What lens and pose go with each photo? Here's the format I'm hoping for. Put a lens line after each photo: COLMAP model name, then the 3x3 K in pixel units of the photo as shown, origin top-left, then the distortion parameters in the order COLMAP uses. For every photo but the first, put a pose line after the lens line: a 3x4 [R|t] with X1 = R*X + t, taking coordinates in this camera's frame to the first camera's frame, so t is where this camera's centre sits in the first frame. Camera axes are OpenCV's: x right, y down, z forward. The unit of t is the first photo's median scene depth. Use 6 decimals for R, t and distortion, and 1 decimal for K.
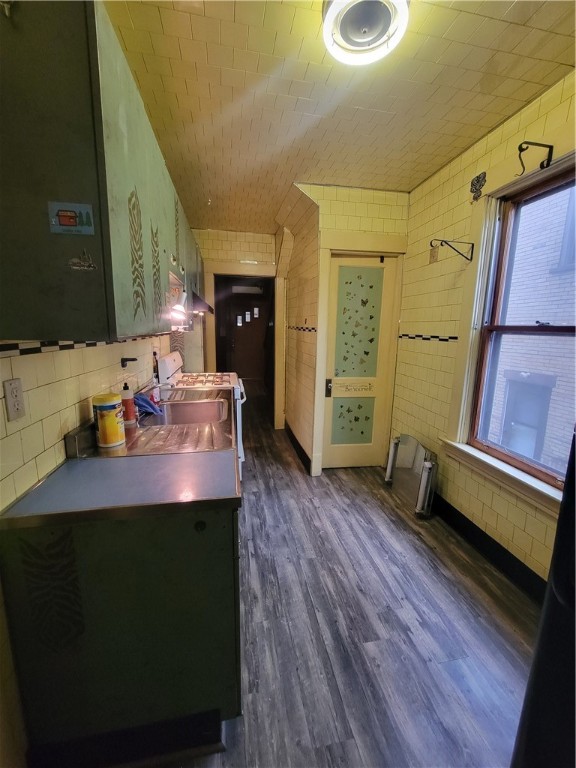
lens RADIAL K [[308.3, 0, 291.2], [0, 308.3, 382.3], [0, 0, 1]] dist [-0.001716, -0.002643]
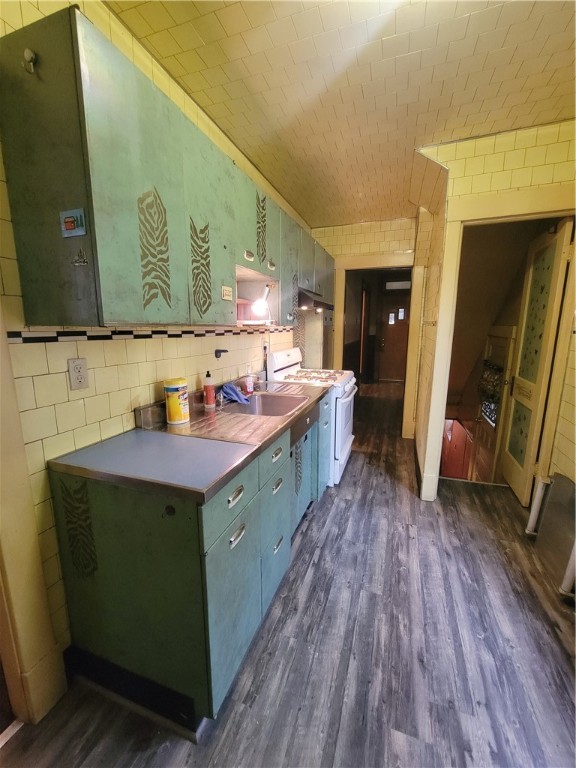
lens RADIAL K [[308.3, 0, 290.4], [0, 308.3, 382.6], [0, 0, 1]] dist [-0.001716, -0.002643]
pose [[0.862651, 0.078114, -0.499731, 0.256097], [-0.077908, 0.996733, 0.021315, -0.002238], [0.499763, 0.020546, 0.865918, 0.155108]]
